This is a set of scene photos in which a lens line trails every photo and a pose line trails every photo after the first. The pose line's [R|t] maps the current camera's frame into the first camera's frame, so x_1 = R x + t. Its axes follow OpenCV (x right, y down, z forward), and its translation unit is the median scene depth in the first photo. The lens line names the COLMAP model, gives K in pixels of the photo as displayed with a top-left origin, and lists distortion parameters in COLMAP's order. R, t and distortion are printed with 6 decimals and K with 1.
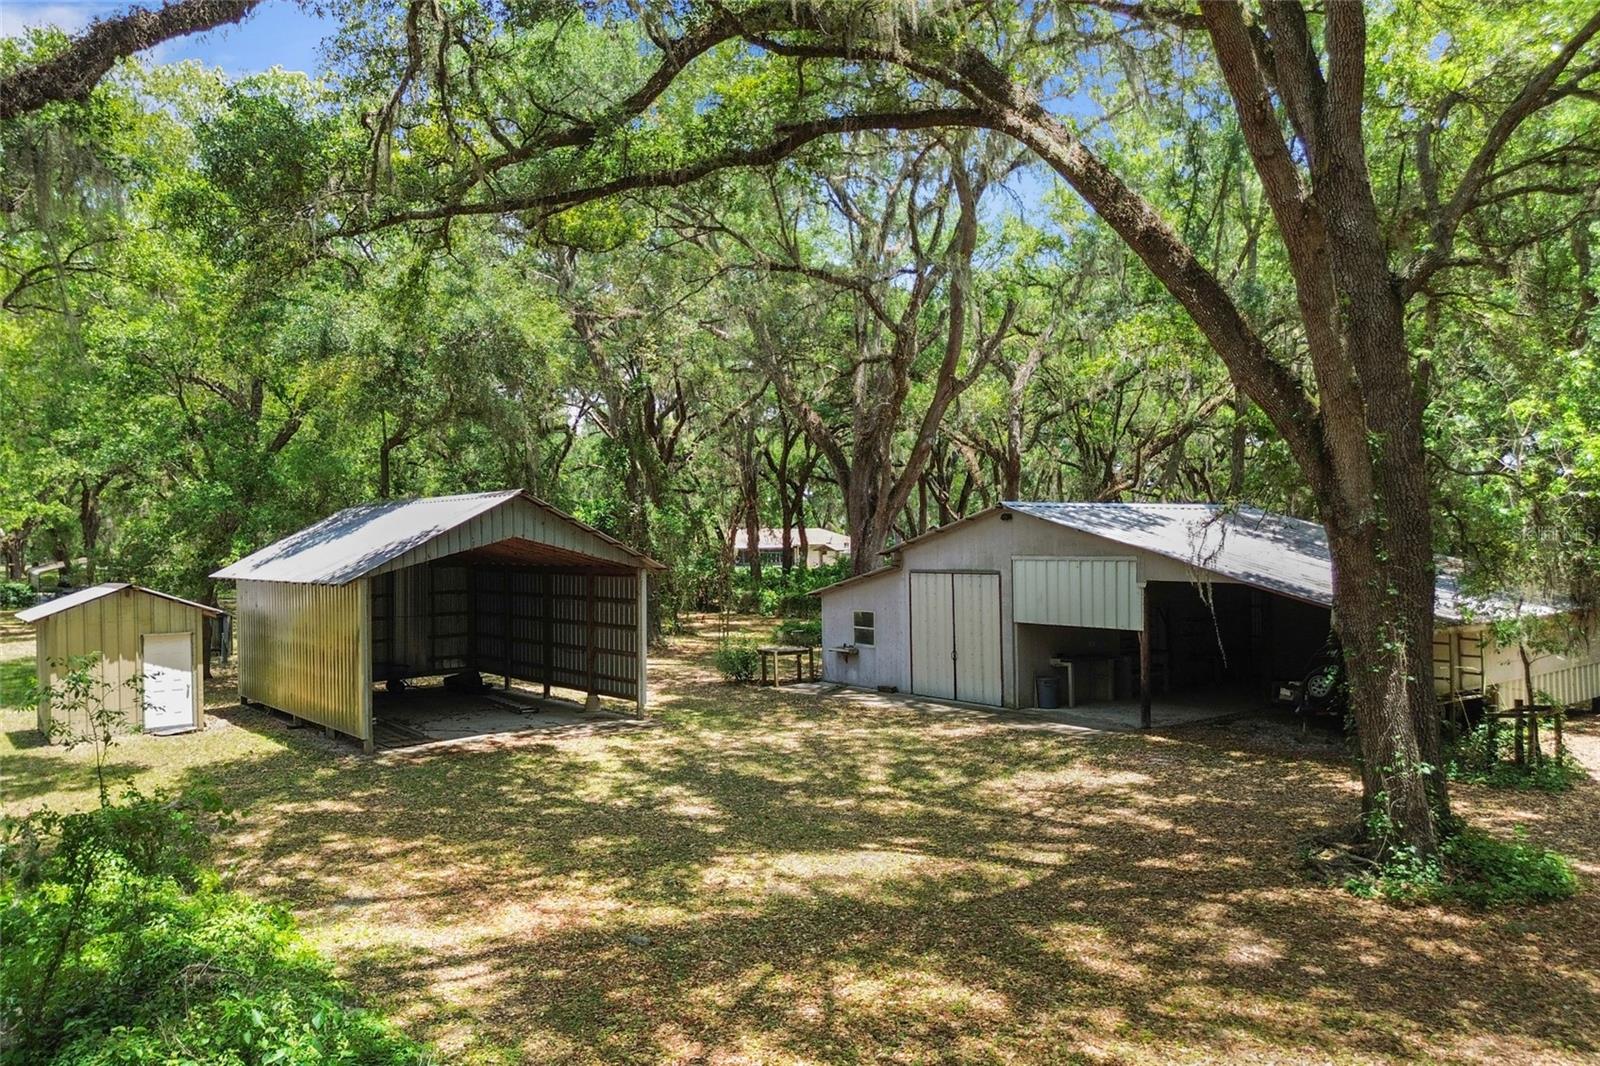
lens RADIAL K [[1141.9, 0, 795.0], [0, 1141.9, 590.0], [0, 0, 1]] dist [0.057975, -0.049514]
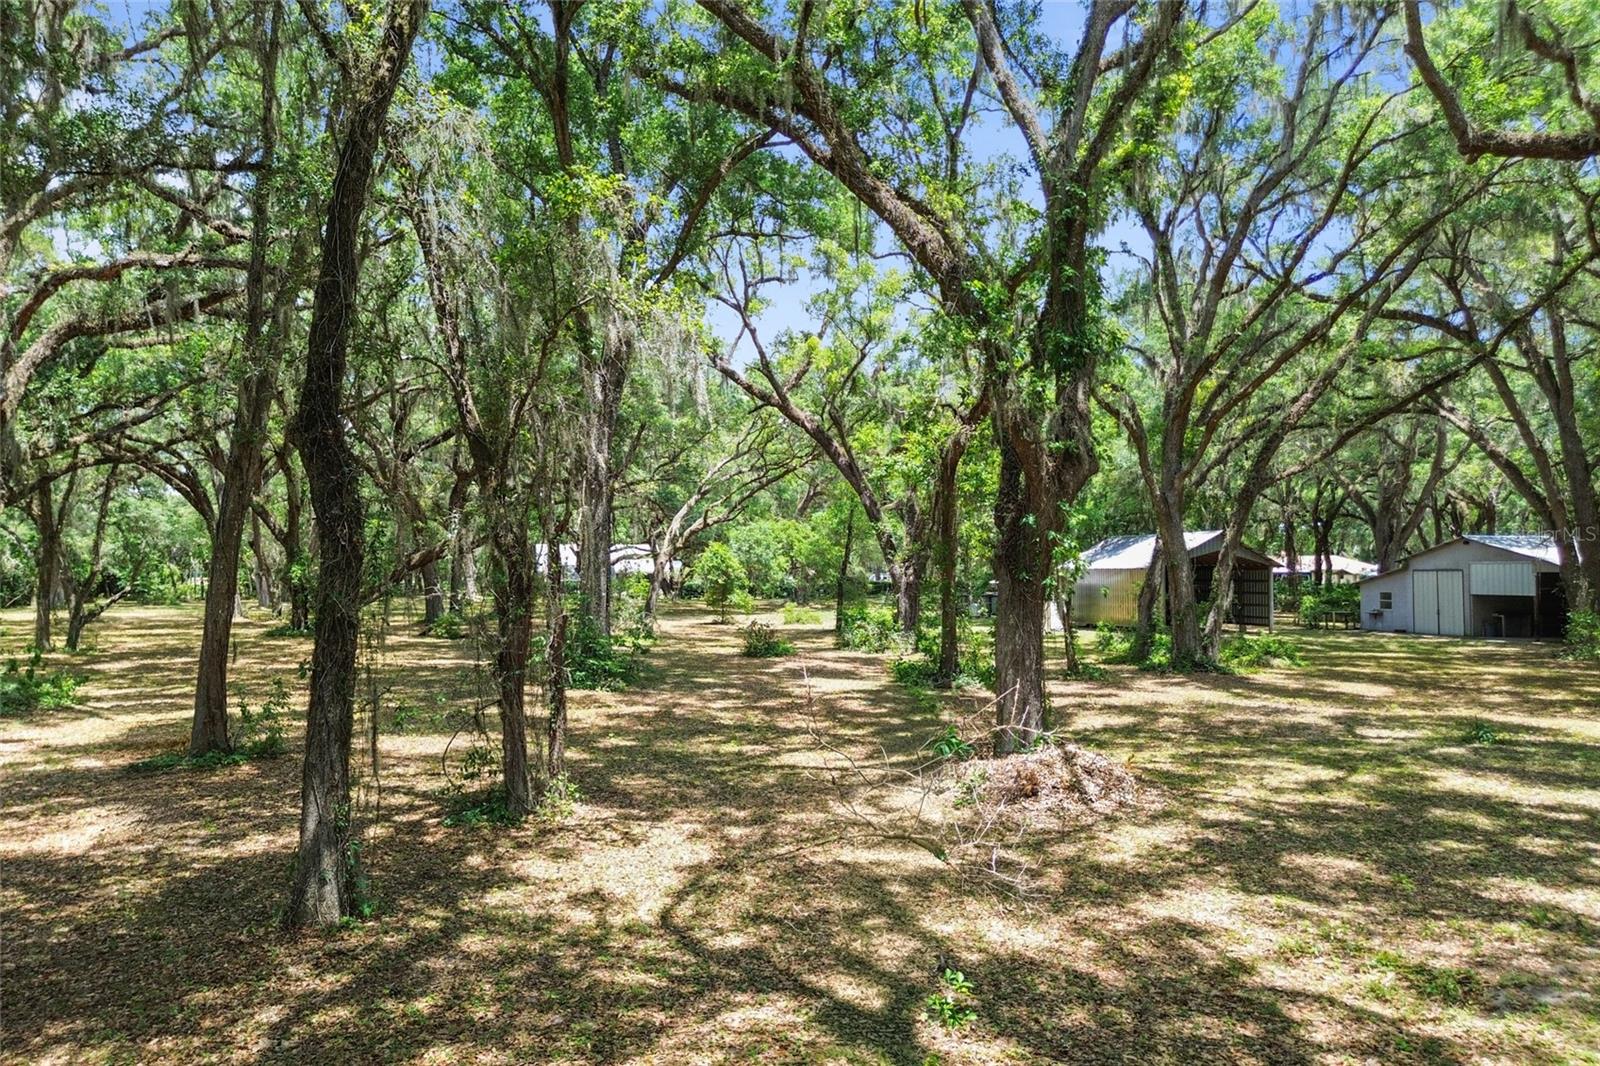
lens RADIAL K [[1141.9, 0, 795.0], [0, 1141.9, 590.0], [0, 0, 1]] dist [0.057975, -0.049514]
pose [[0.916735, 0.003406, -0.399481, -0.085642], [-0.014947, 0.999556, -0.025776, 0.090295], [0.399216, 0.029601, 0.916379, -1.346089]]
